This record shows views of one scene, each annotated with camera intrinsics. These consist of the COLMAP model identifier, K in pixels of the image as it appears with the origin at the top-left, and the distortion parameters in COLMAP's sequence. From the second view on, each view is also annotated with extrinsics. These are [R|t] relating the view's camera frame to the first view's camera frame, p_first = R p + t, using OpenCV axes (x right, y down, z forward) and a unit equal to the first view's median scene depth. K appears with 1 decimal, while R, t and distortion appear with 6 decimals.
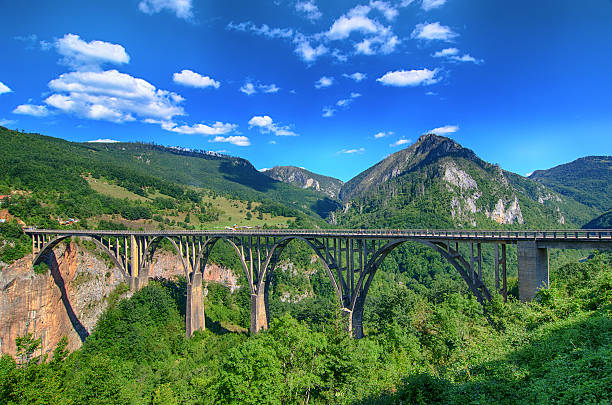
lens RADIAL K [[324.2, 0, 306.0], [0, 324.2, 202.5], [0, 0, 1]] dist [-0.005725, -0.012722]
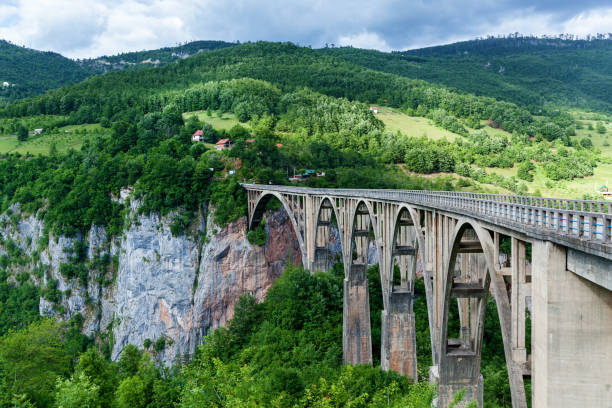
lens RADIAL K [[602.5, 0, 309.8], [0, 602.5, 213.4], [0, 0, 1]] dist [-0.000554, -0.002371]
pose [[0.691103, 0.055333, -0.720635, 0.150589], [0.028537, 0.994199, 0.103706, 0.006314], [0.722192, -0.092236, 0.685515, 0.083335]]
